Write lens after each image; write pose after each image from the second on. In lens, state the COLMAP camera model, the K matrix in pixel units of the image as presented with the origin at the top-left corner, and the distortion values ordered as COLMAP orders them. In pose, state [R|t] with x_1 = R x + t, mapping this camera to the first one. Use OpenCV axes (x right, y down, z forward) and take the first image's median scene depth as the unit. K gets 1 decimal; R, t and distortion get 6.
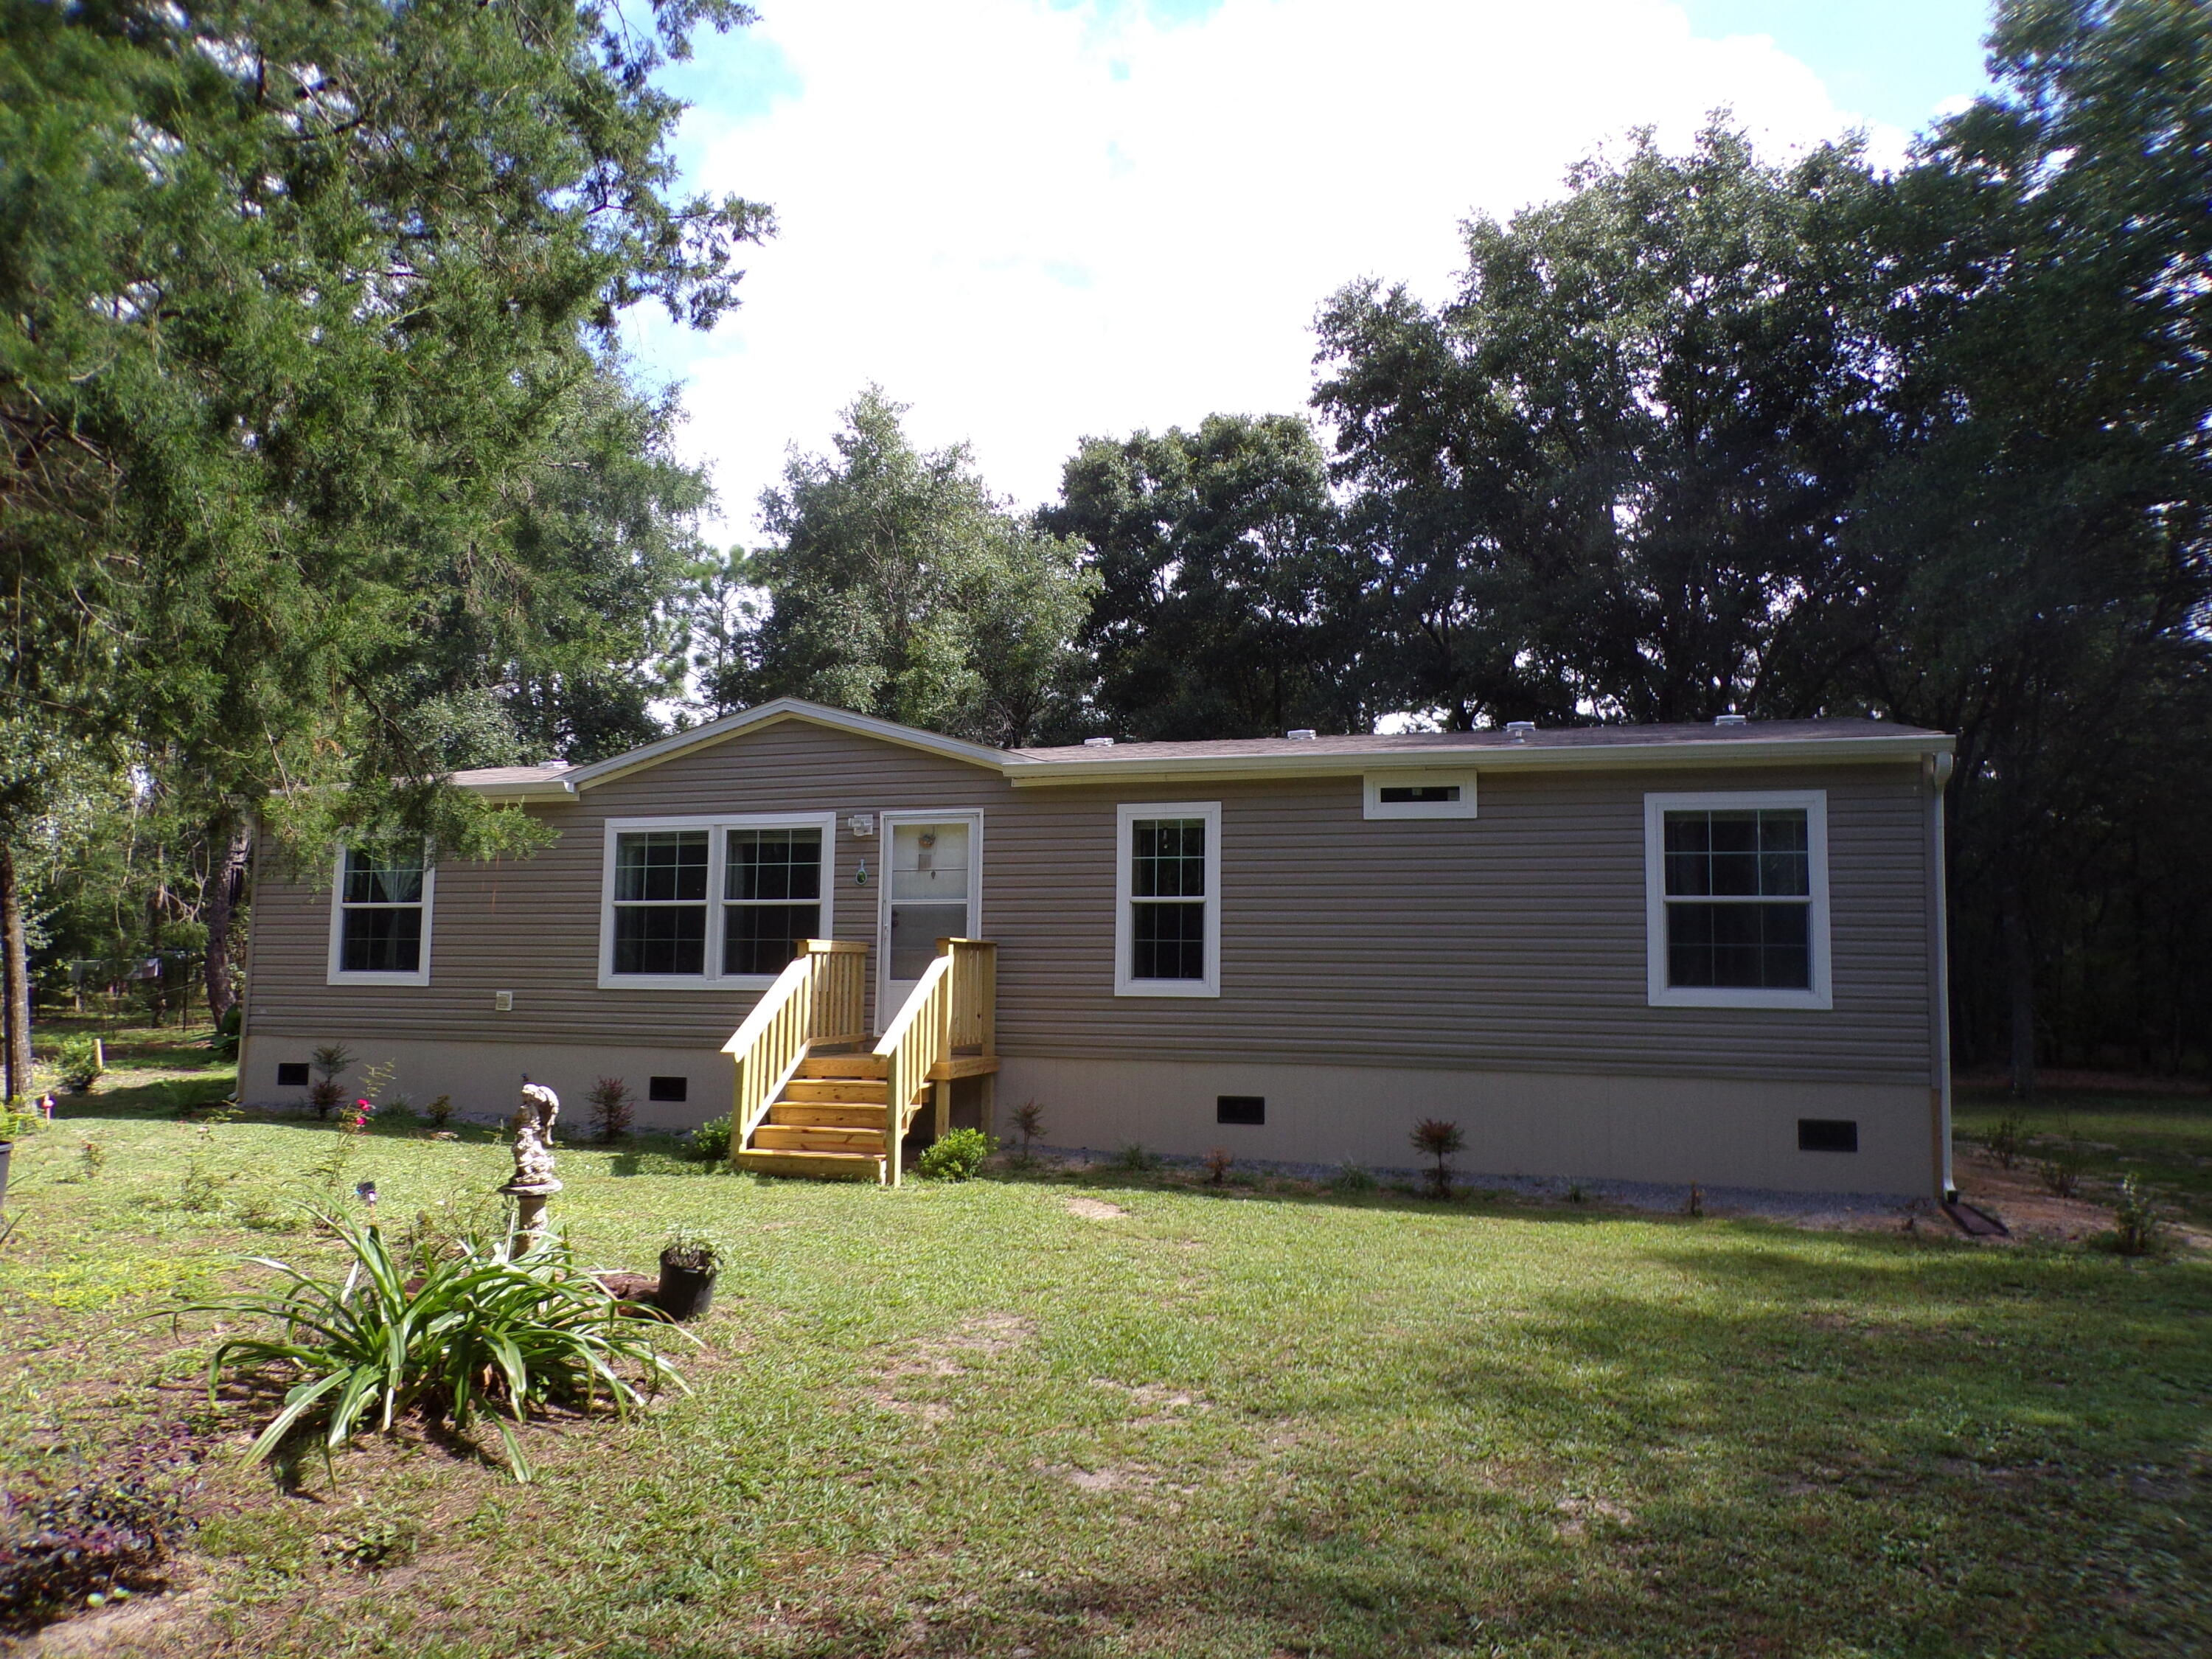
lens RADIAL K [[1547.0, 0, 1103.0], [0, 1547.0, 827.7], [0, 0, 1]] dist [0.023556, 0.004818]
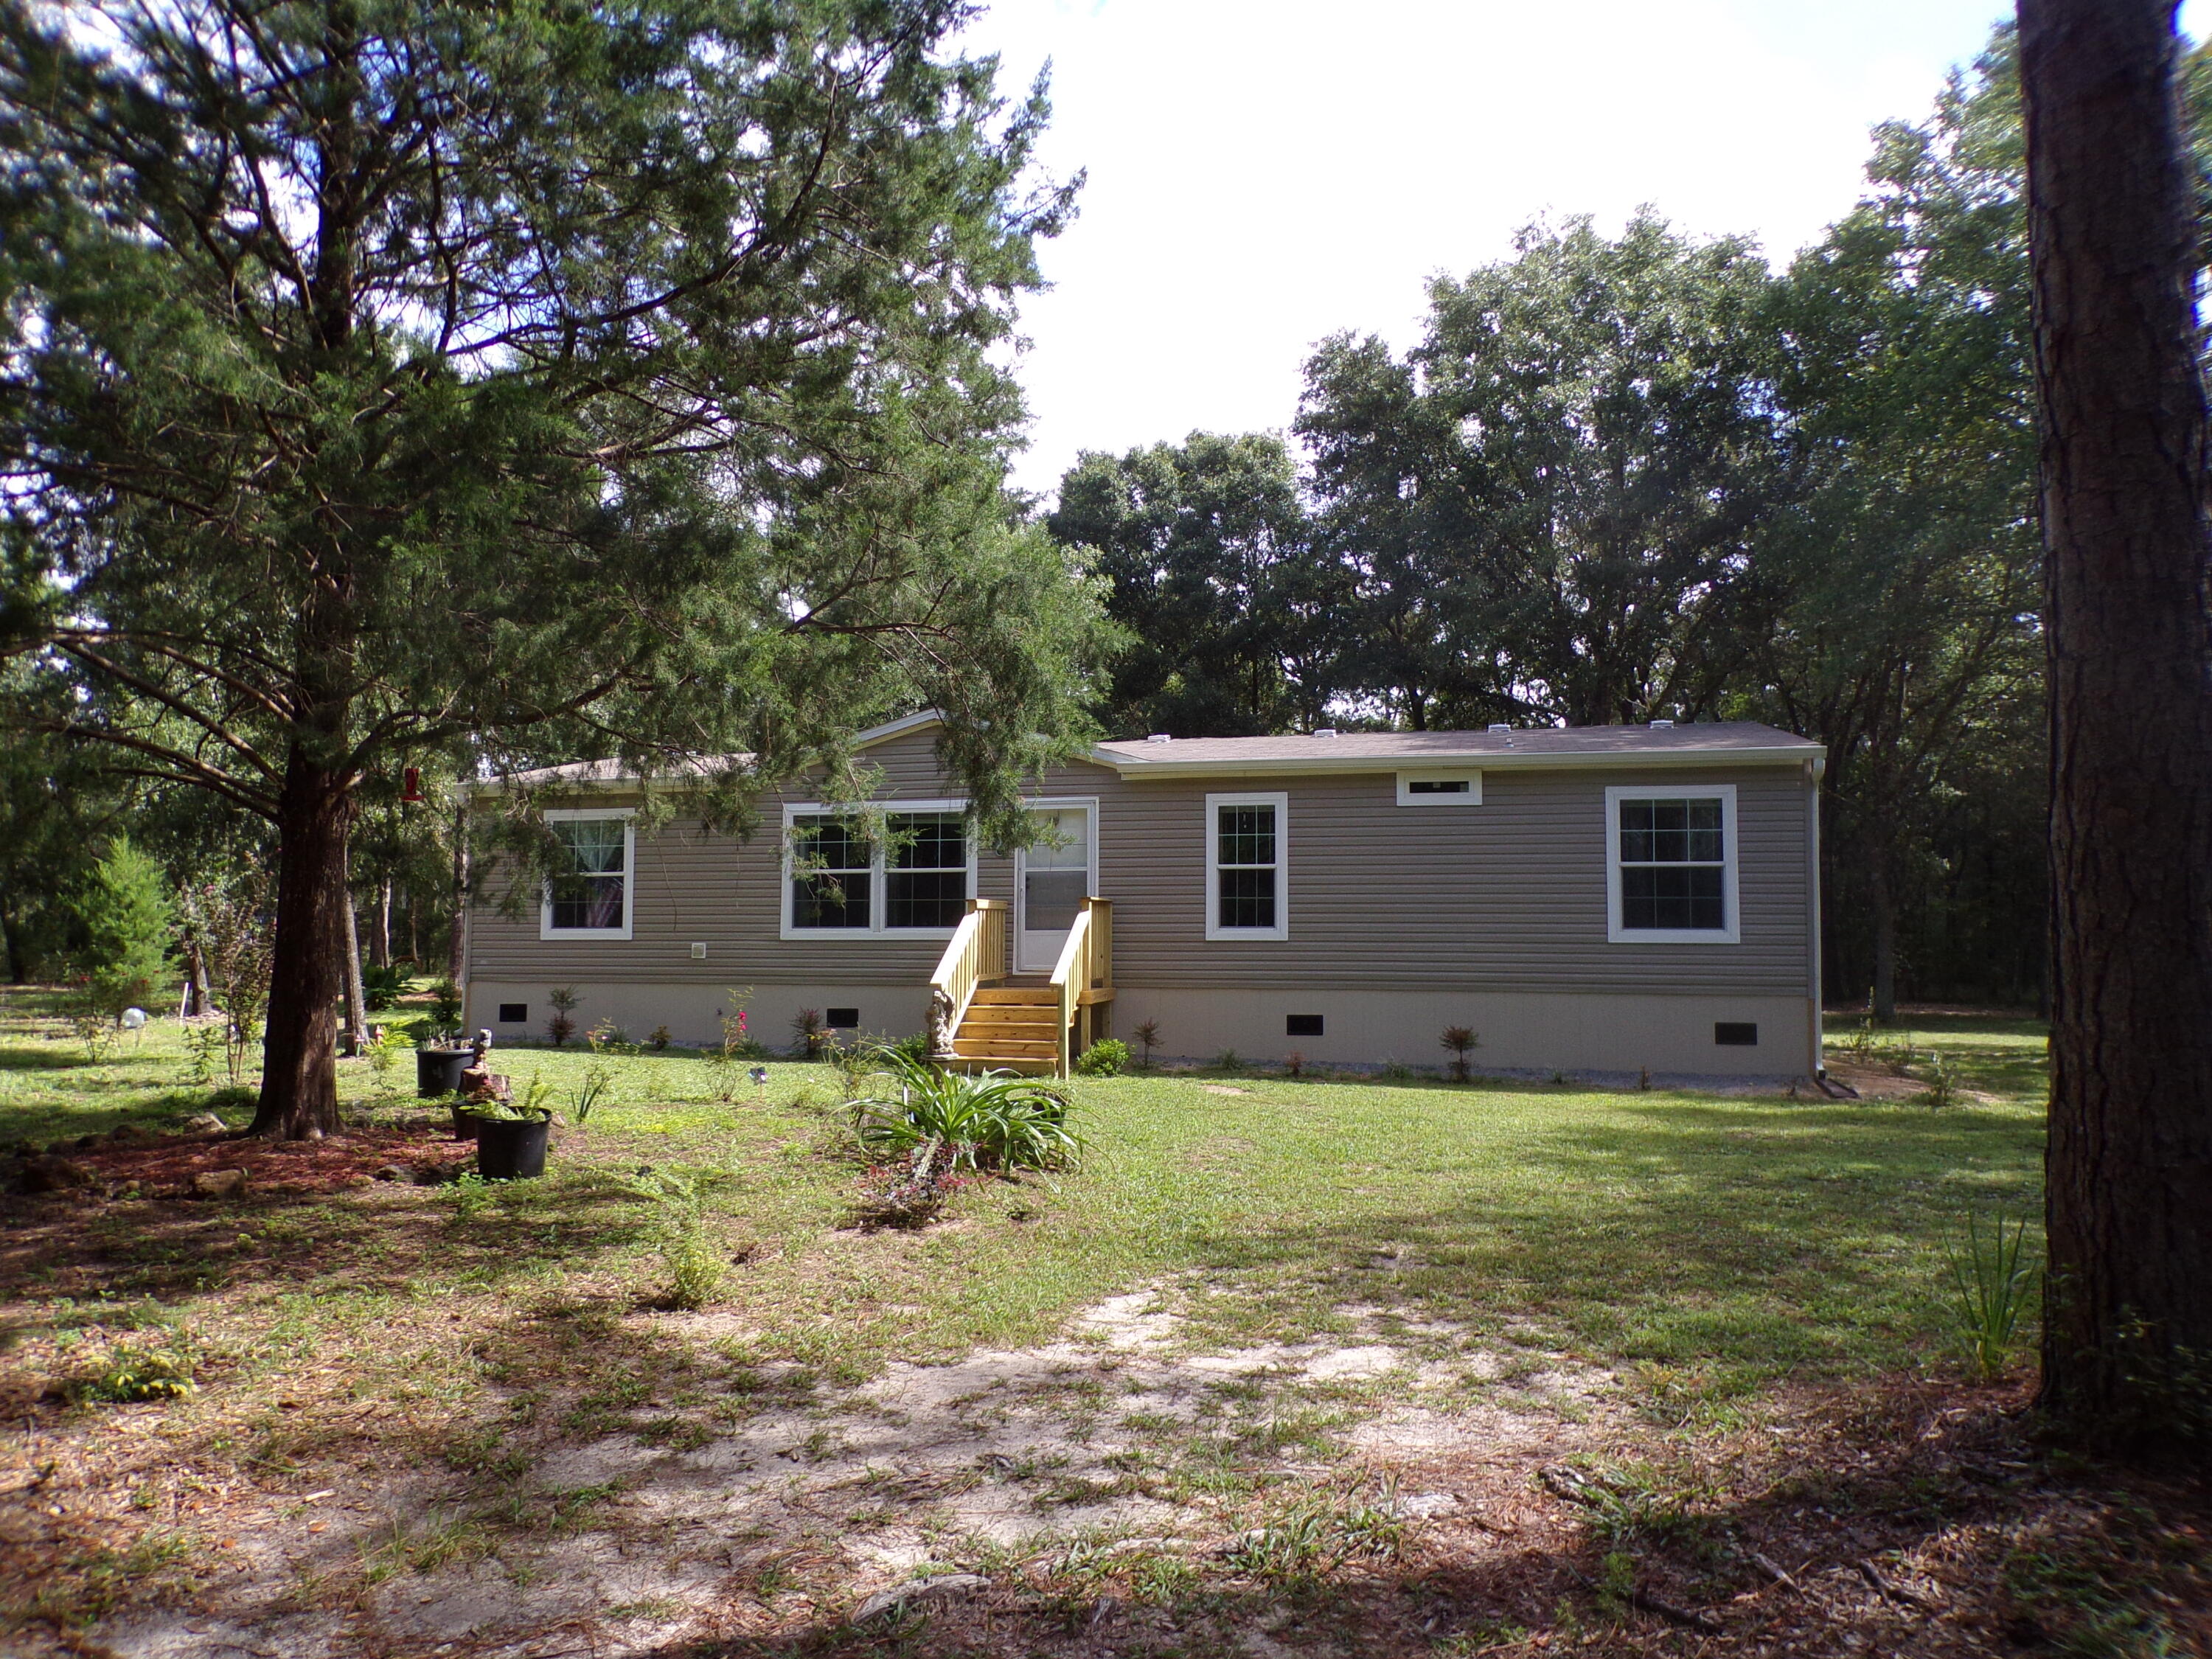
lens RADIAL K [[1547.0, 0, 1108.3], [0, 1547.0, 829.9], [0, 0, 1]] dist [0.023556, 0.004818]
pose [[0.998112, -0.005475, 0.061172, -0.147022], [0.003860, 0.999642, 0.026487, -0.018999], [-0.061295, -0.026201, 0.997776, -0.285927]]
